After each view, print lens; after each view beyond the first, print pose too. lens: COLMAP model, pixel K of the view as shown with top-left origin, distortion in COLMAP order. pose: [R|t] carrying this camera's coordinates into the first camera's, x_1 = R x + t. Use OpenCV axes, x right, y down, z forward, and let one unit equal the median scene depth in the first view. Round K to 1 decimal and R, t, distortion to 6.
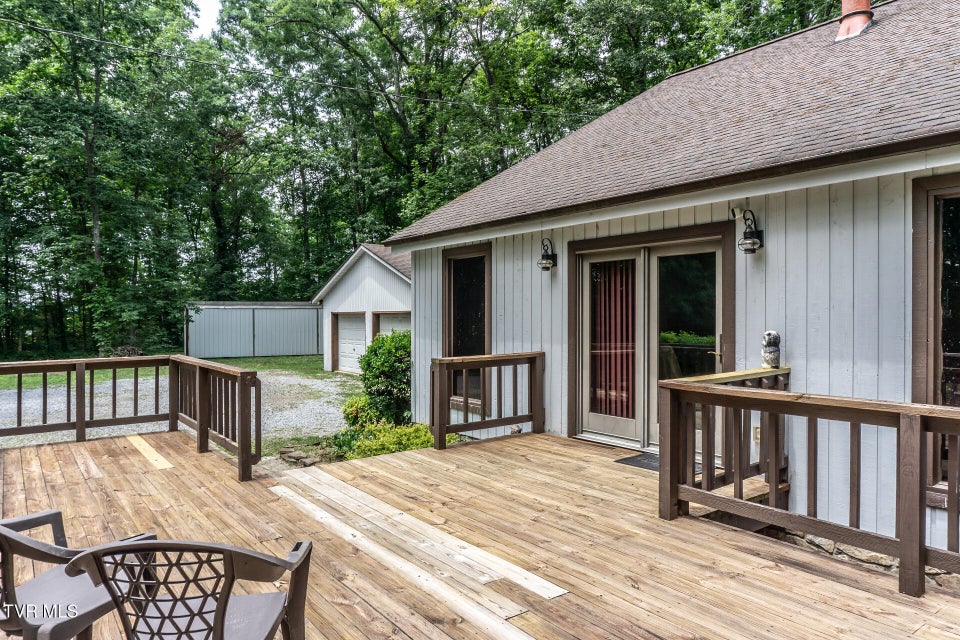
lens RADIAL K [[638.0, 0, 480.0], [0, 638.0, 320.0], [0, 0, 1]] dist [-0.035373, -0.000888]
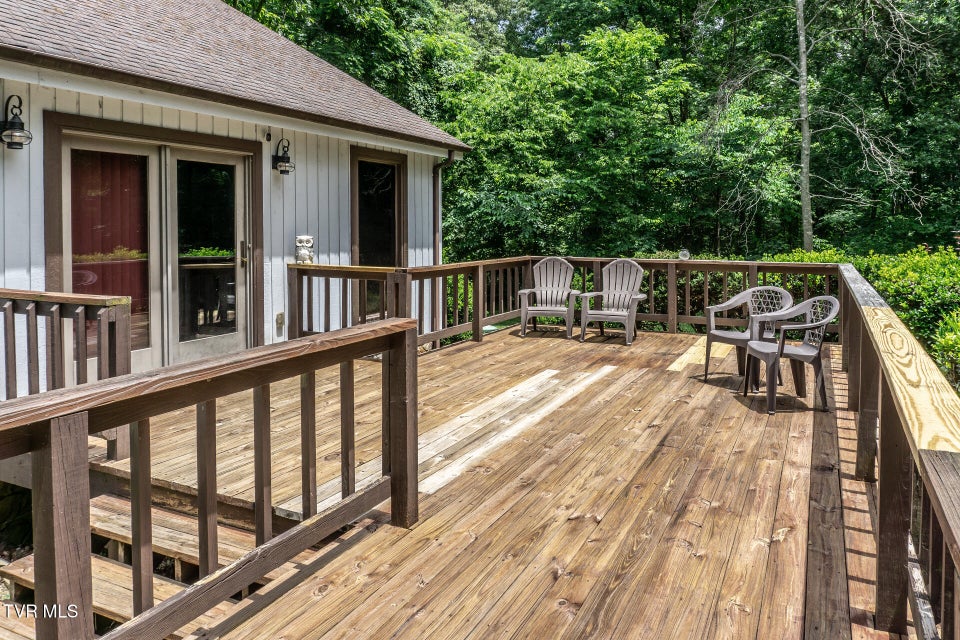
lens RADIAL K [[678.5, 0, 480.0], [0, 678.5, 320.0], [0, 0, 1]] dist [0.001594, 0.000142]
pose [[-0.447229, -0.124714, 0.885682, -0.894372], [0.004015, 0.989941, 0.141423, -0.008796], [-0.894410, 0.066805, -0.442230, 1.177268]]
